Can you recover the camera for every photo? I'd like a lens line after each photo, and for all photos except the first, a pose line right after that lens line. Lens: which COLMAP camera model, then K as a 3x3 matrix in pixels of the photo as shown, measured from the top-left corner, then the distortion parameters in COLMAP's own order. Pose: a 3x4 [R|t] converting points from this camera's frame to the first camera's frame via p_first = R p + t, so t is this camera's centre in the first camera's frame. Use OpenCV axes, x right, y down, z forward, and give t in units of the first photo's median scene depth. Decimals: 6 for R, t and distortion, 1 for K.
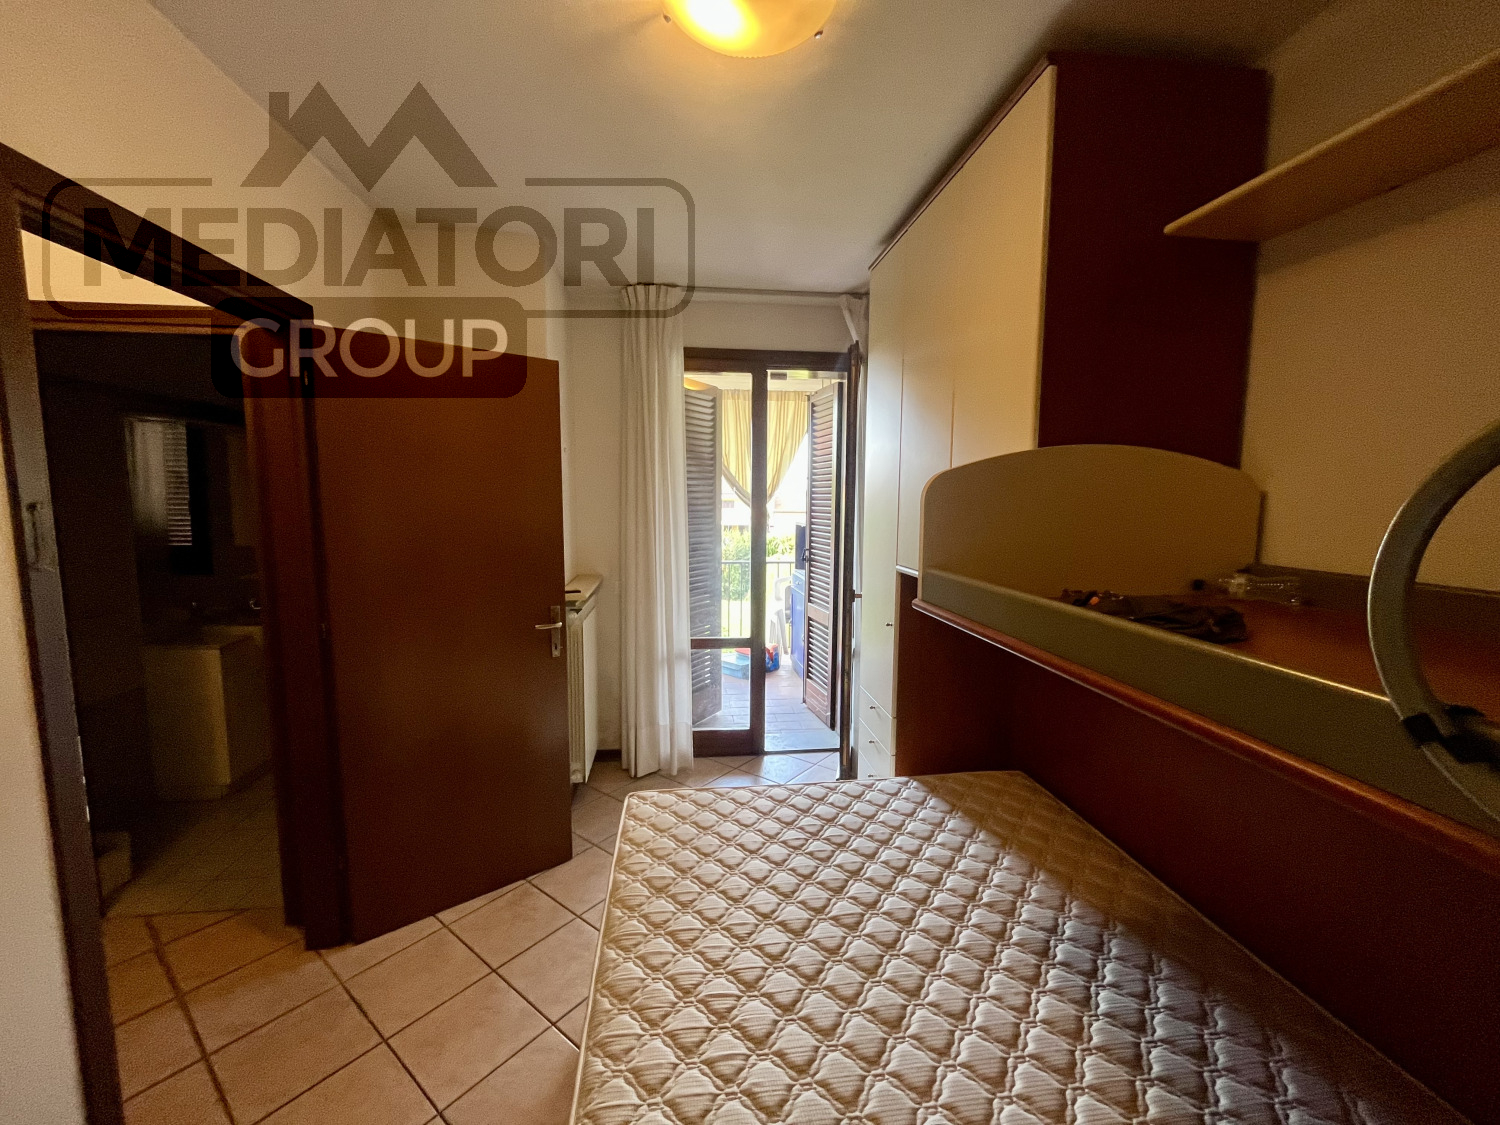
lens RADIAL K [[608.7, 0, 746.0], [0, 608.7, 559.0], [0, 0, 1]] dist [-0.001475, -0.000303]
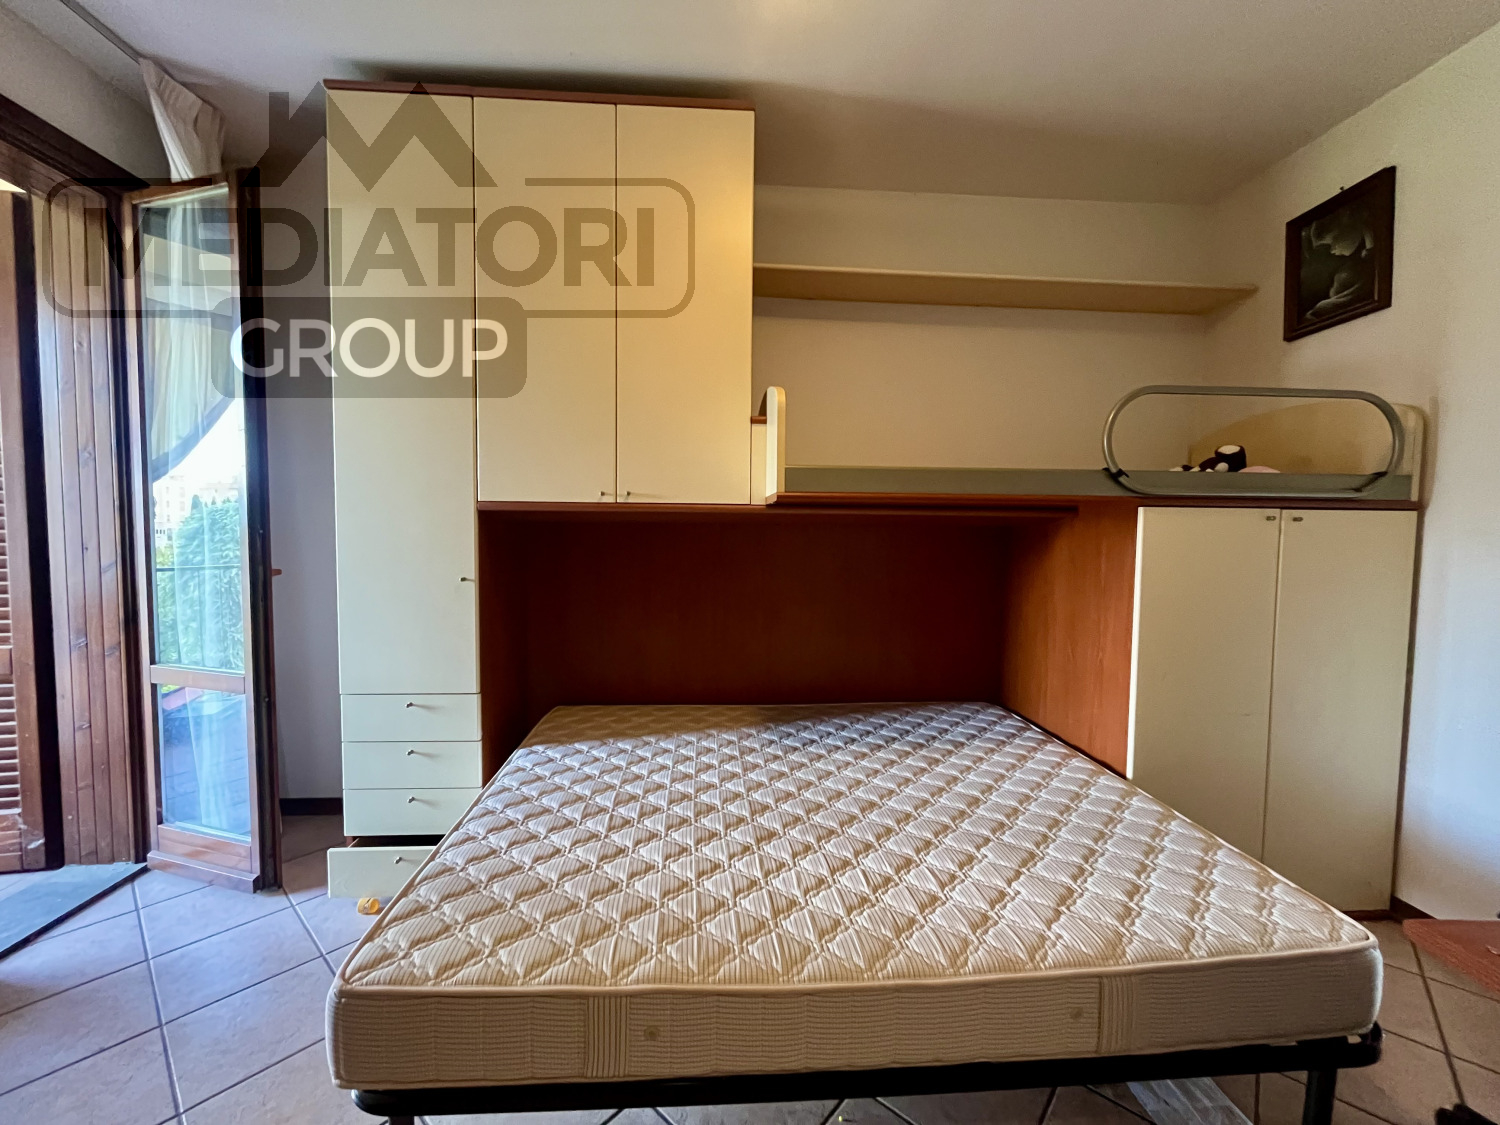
lens RADIAL K [[608.7, 0, 748.9], [0, 608.7, 557.5], [0, 0, 1]] dist [-0.001475, -0.000303]
pose [[0.056798, -0.054530, 0.996895, -0.797135], [0.092729, 0.994479, 0.049115, 0.111750], [-0.994070, 0.089651, 0.061541, 0.860749]]
